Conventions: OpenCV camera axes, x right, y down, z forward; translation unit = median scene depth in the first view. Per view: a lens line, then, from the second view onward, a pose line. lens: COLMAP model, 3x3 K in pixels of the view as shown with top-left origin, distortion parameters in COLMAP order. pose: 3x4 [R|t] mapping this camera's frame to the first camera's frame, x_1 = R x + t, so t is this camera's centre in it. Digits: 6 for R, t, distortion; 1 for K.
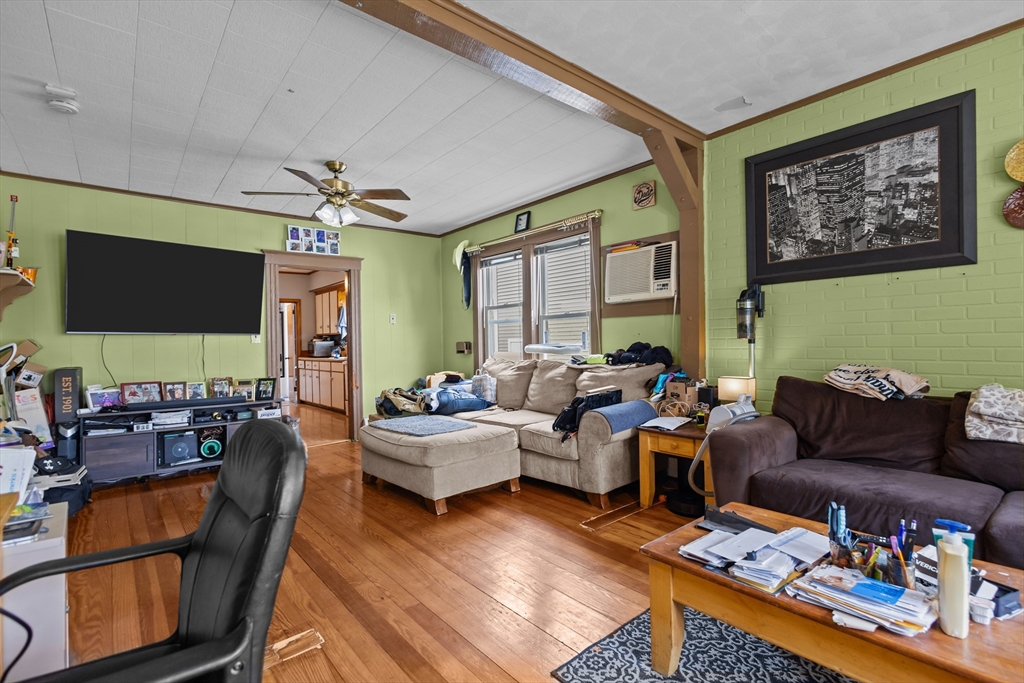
lens RADIAL K [[475.1, 0, 513.9], [0, 475.1, 340.0], [0, 0, 1]] dist [0.000732, -0.000312]
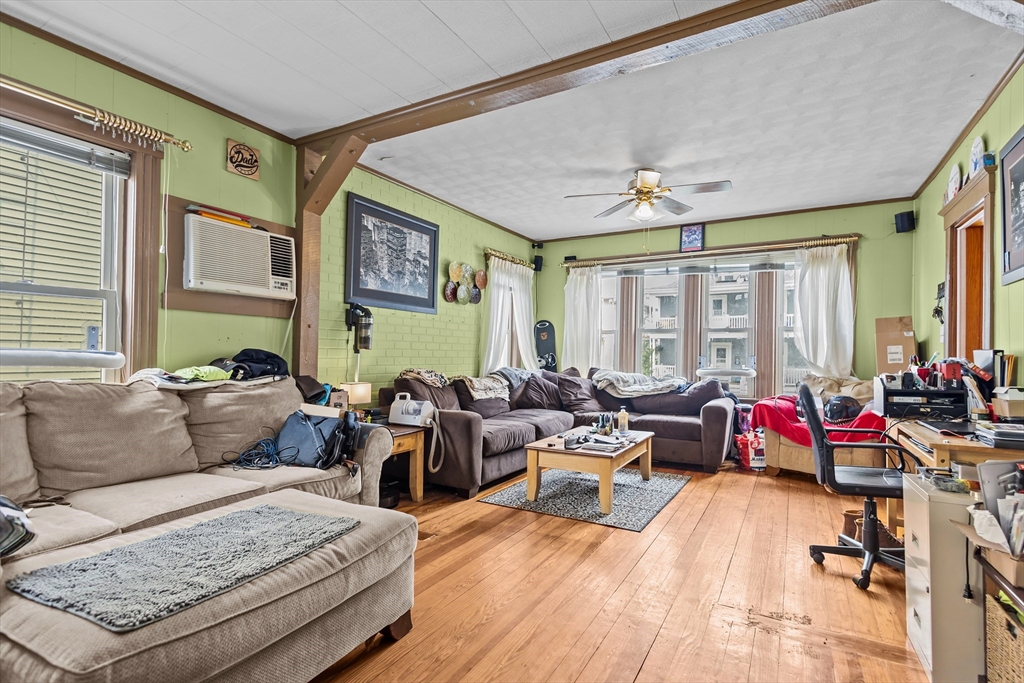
lens RADIAL K [[494.3, 0, 512.7], [0, 494.3, 351.2], [0, 0, 1]] dist [0.000121, -0.000057]
pose [[-0.348455, 0.021937, 0.937069, -0.781165], [-0.007780, 0.999624, -0.026295, 0.030658], [-0.937293, -0.016453, -0.348153, 1.075579]]
